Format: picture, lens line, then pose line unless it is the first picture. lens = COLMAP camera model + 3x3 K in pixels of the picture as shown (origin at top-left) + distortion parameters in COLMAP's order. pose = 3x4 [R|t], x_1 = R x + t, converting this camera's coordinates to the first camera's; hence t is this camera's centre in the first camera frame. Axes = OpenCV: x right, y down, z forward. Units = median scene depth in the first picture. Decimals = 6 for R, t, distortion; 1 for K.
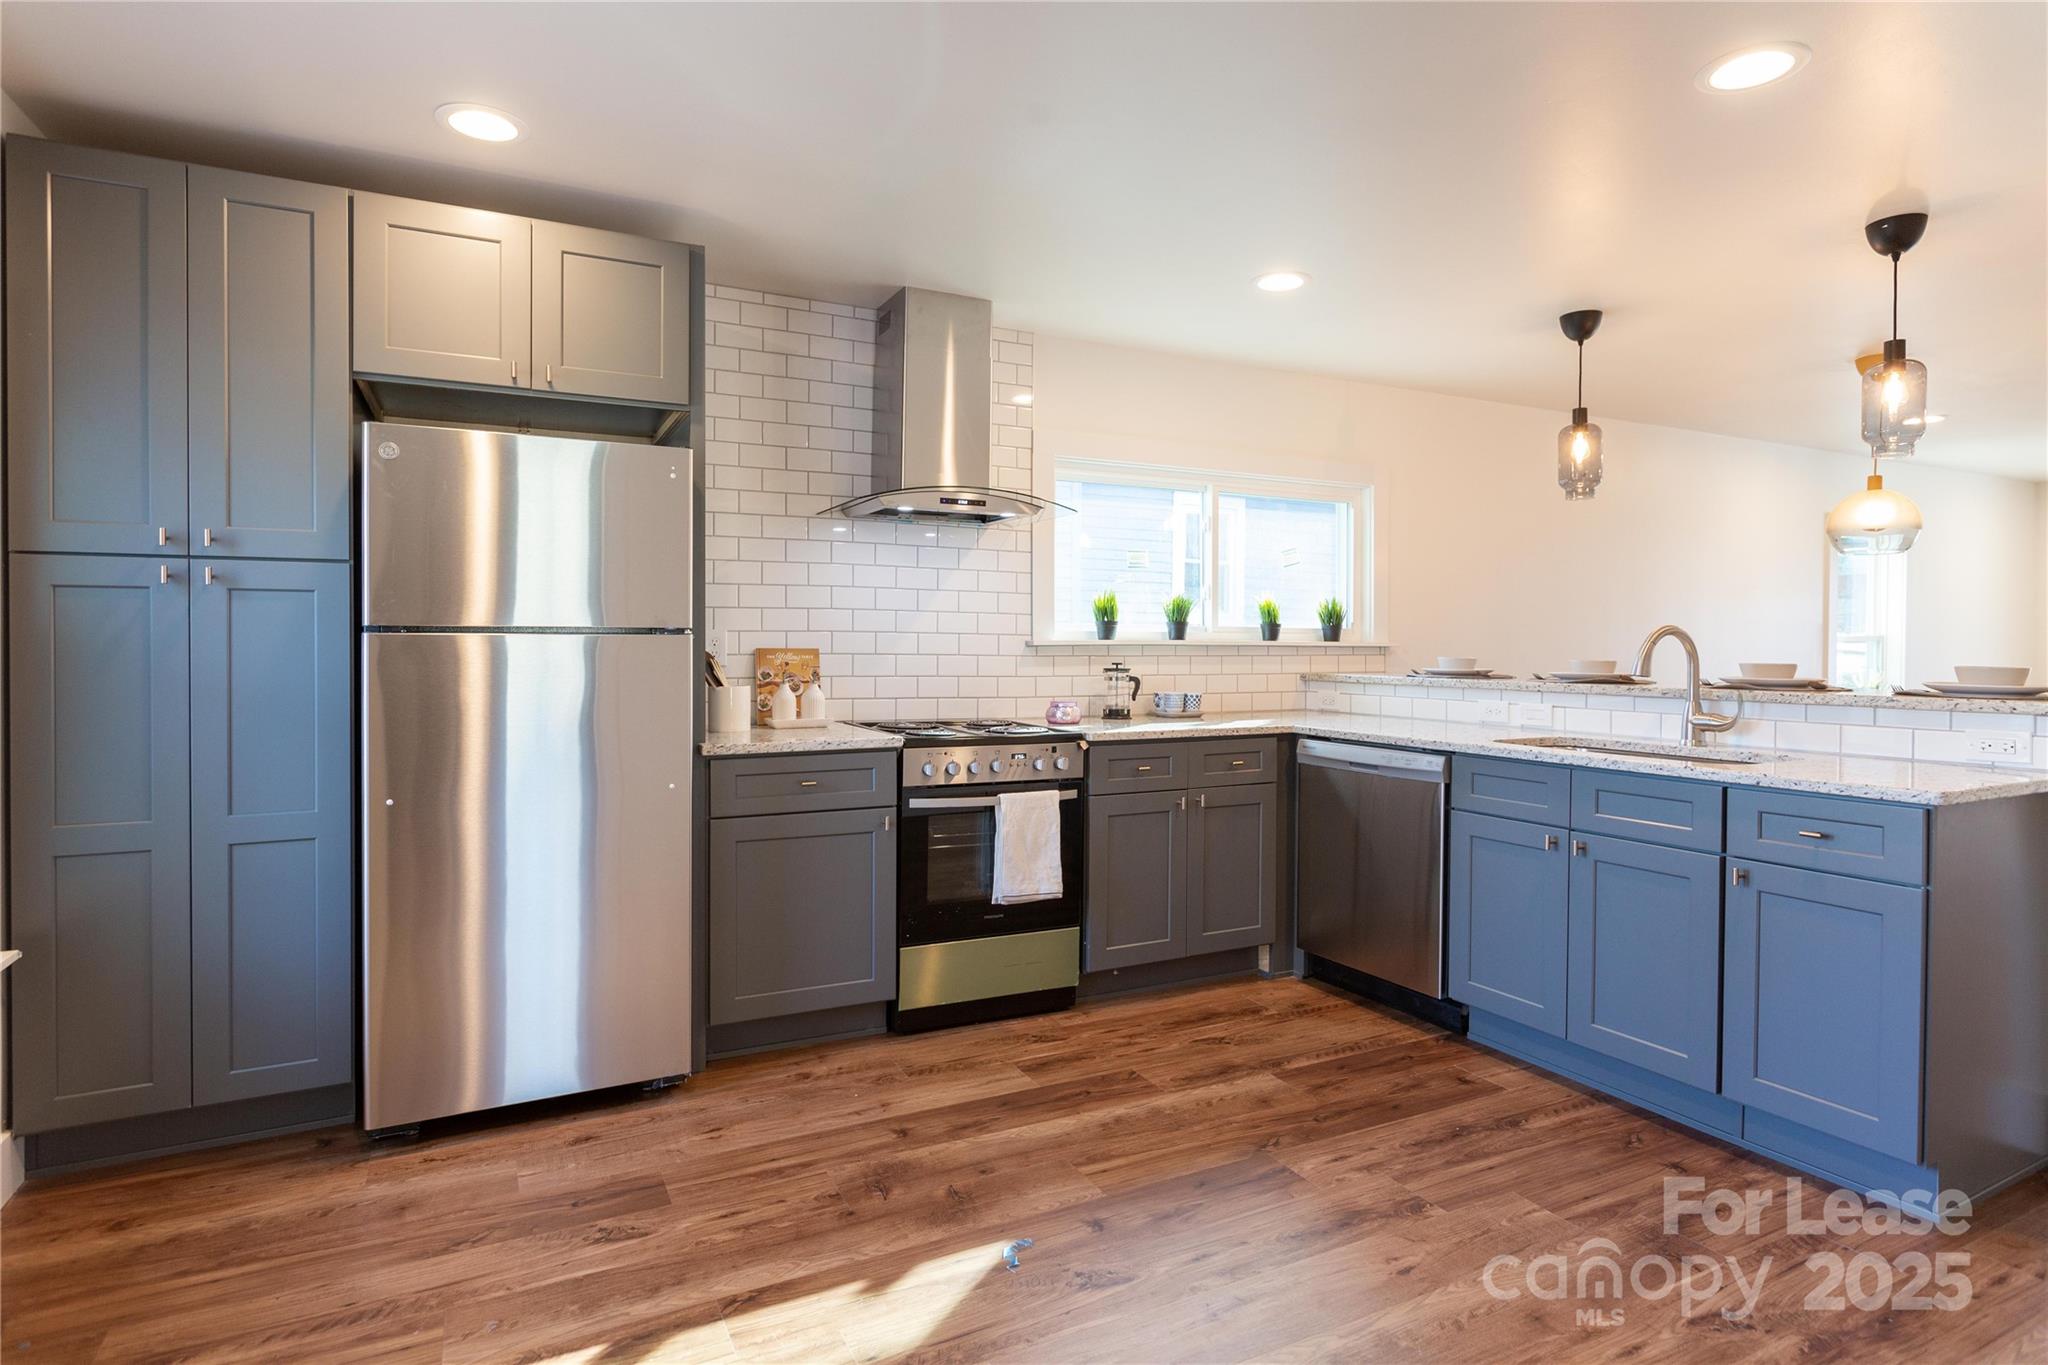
lens RADIAL K [[1037.5, 0, 1025.9], [0, 1037.5, 647.9], [0, 0, 1]] dist [-0.018116, 0.000106]
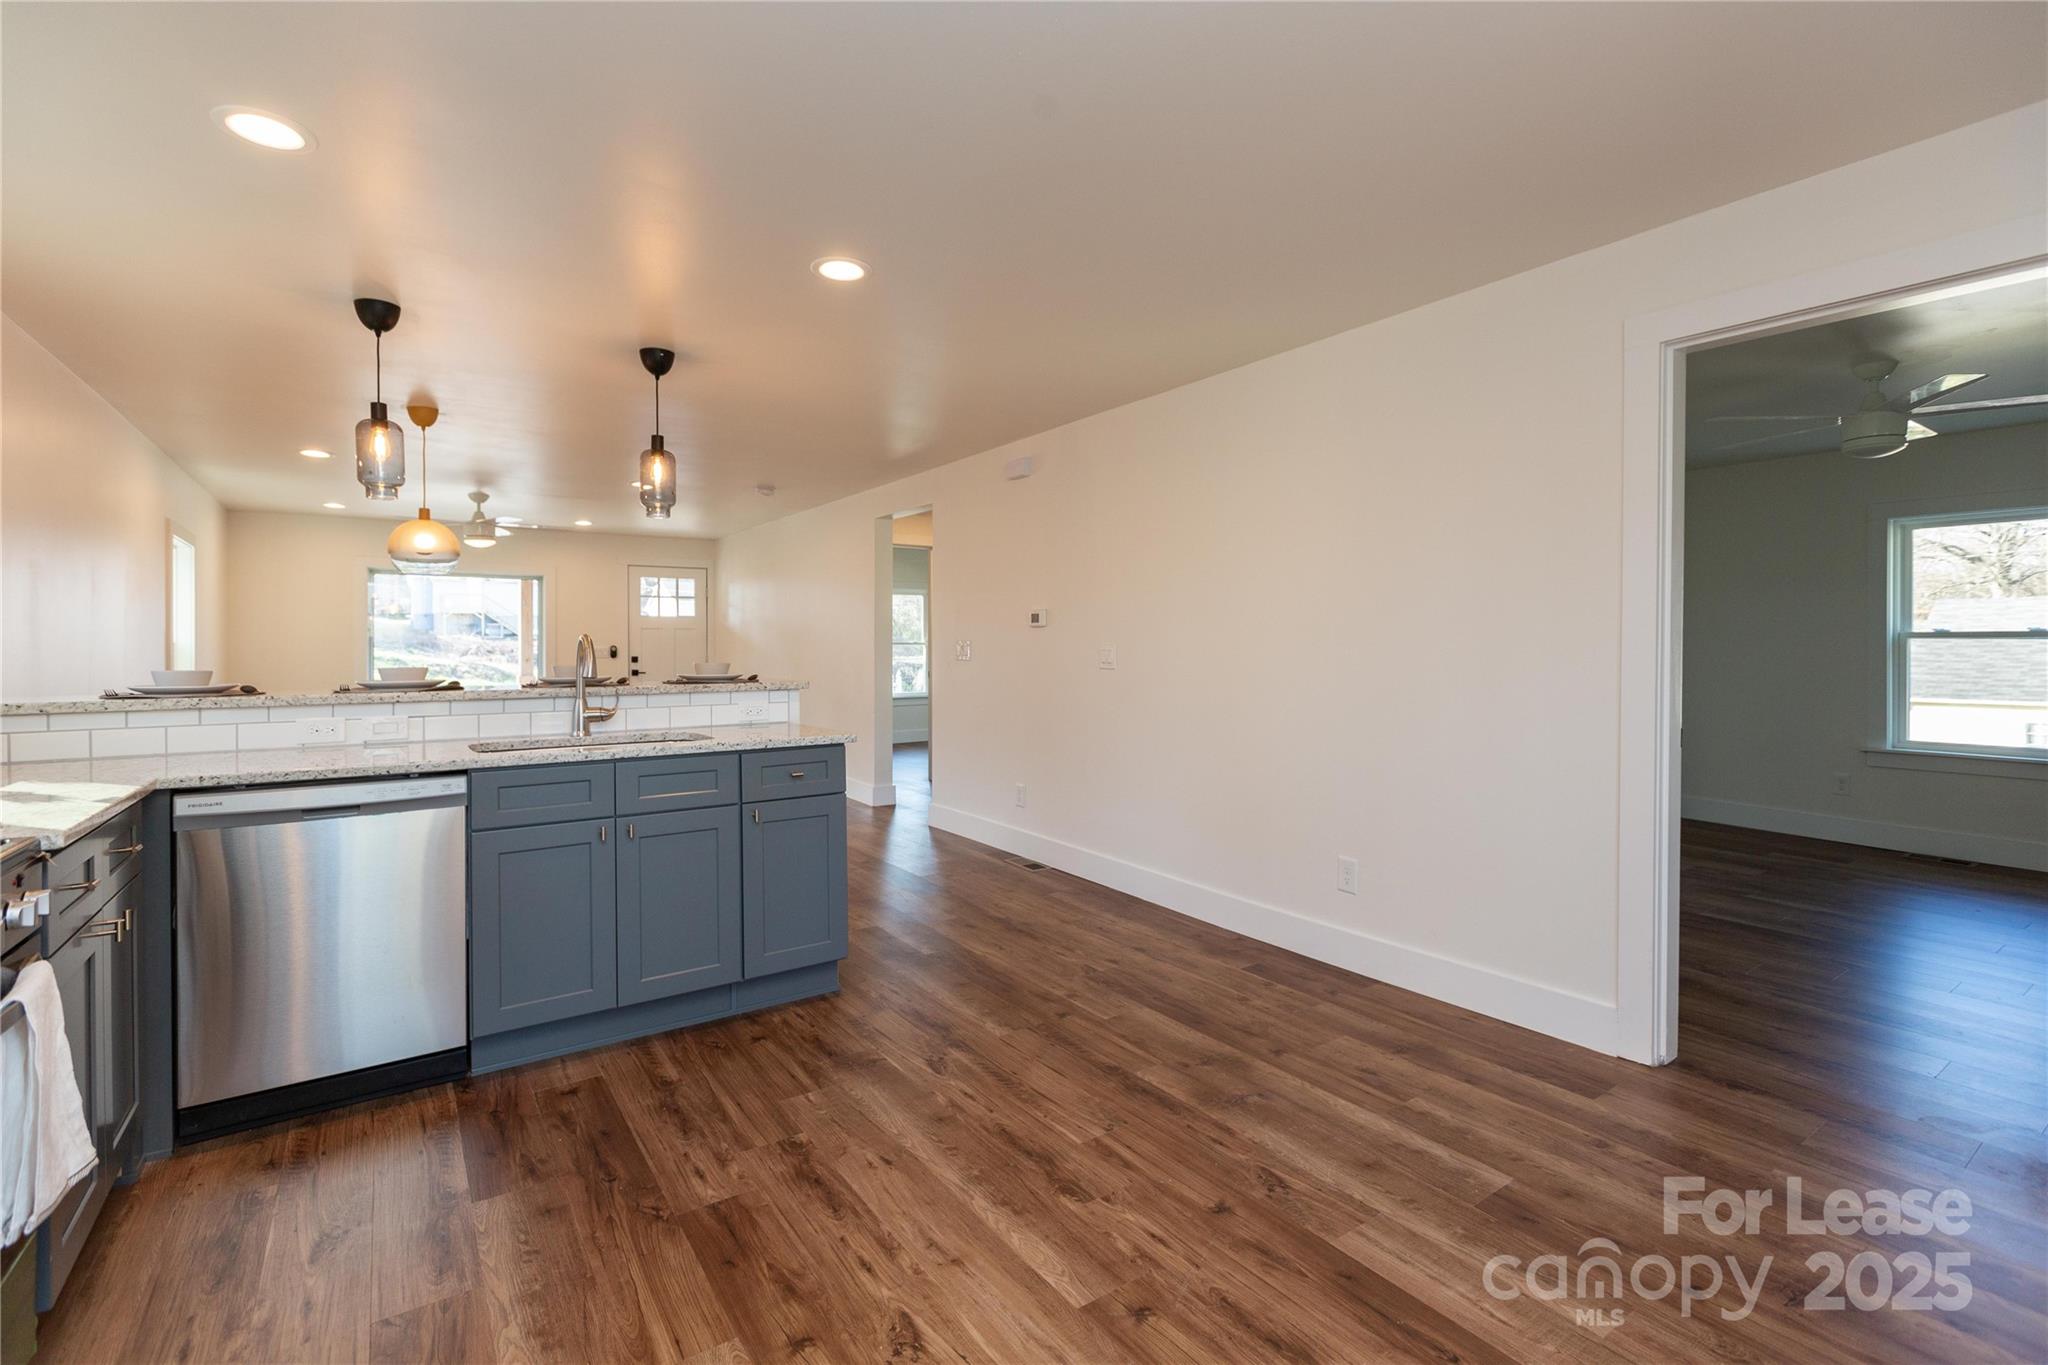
lens RADIAL K [[951.6, 0, 1029.7], [0, 951.6, 653.2], [0, 0, 1]] dist [0.001575, -0.000004]
pose [[-0.141791, -0.013411, 0.989806, -0.567139], [0.009736, 0.999841, 0.014942, -0.012641], [-0.989849, 0.011755, -0.141638, 0.721229]]
